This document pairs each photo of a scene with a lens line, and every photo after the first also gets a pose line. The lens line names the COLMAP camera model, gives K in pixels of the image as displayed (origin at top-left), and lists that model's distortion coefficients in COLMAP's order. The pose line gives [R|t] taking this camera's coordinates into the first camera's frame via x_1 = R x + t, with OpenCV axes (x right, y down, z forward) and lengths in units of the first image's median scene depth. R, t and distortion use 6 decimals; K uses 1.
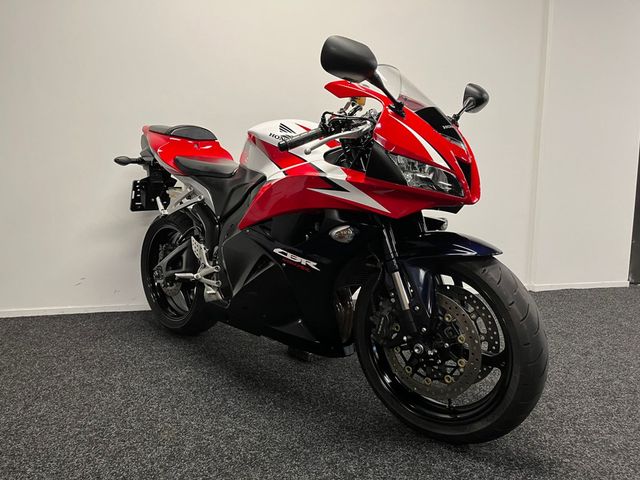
lens RADIAL K [[489.3, 0, 322.0], [0, 489.3, 239.1], [0, 0, 1]] dist [0.047693, -0.032327]
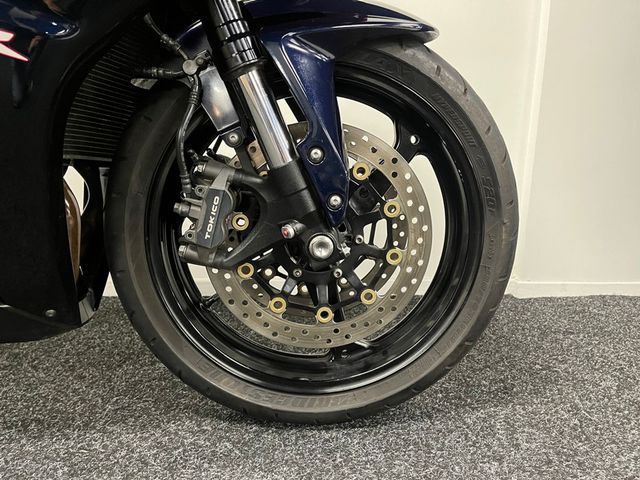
lens RADIAL K [[489.3, 0, 319.1], [0, 489.3, 246.4], [0, 0, 1]] dist [0.047693, -0.032327]
pose [[0.702501, -0.143702, 0.697023, -0.101913], [0.081840, 0.989217, 0.121459, 0.149652], [-0.706961, -0.028281, 0.706687, 0.612729]]
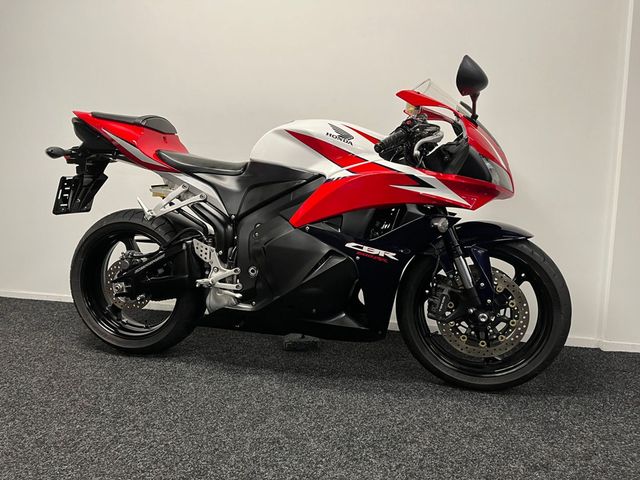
lens RADIAL K [[489.3, 0, 319.2], [0, 489.3, 235.9], [0, 0, 1]] dist [0.047693, -0.032327]
pose [[0.873540, -0.047122, 0.484466, -0.654069], [0.051219, 0.998676, 0.004783, -0.004522], [-0.484050, 0.020635, 0.874797, 0.115922]]
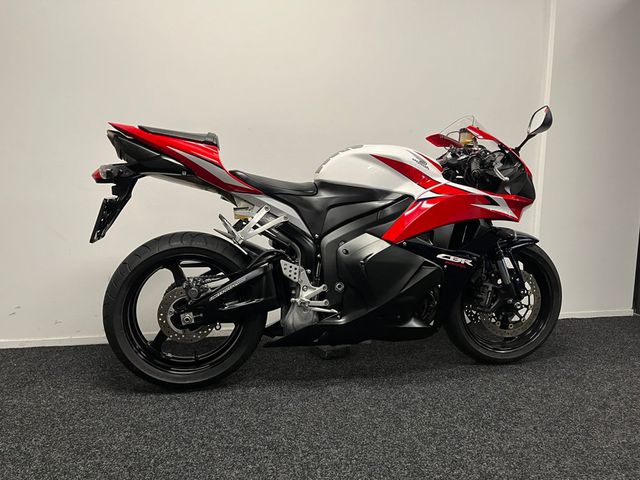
lens RADIAL K [[489.3, 0, 312.2], [0, 489.3, 231.7], [0, 0, 1]] dist [0.047693, -0.032327]
pose [[0.570813, -0.079820, 0.817191, -1.264614], [0.095178, 0.994987, 0.030703, -0.104271], [-0.815545, 0.060253, 0.575549, 0.552705]]
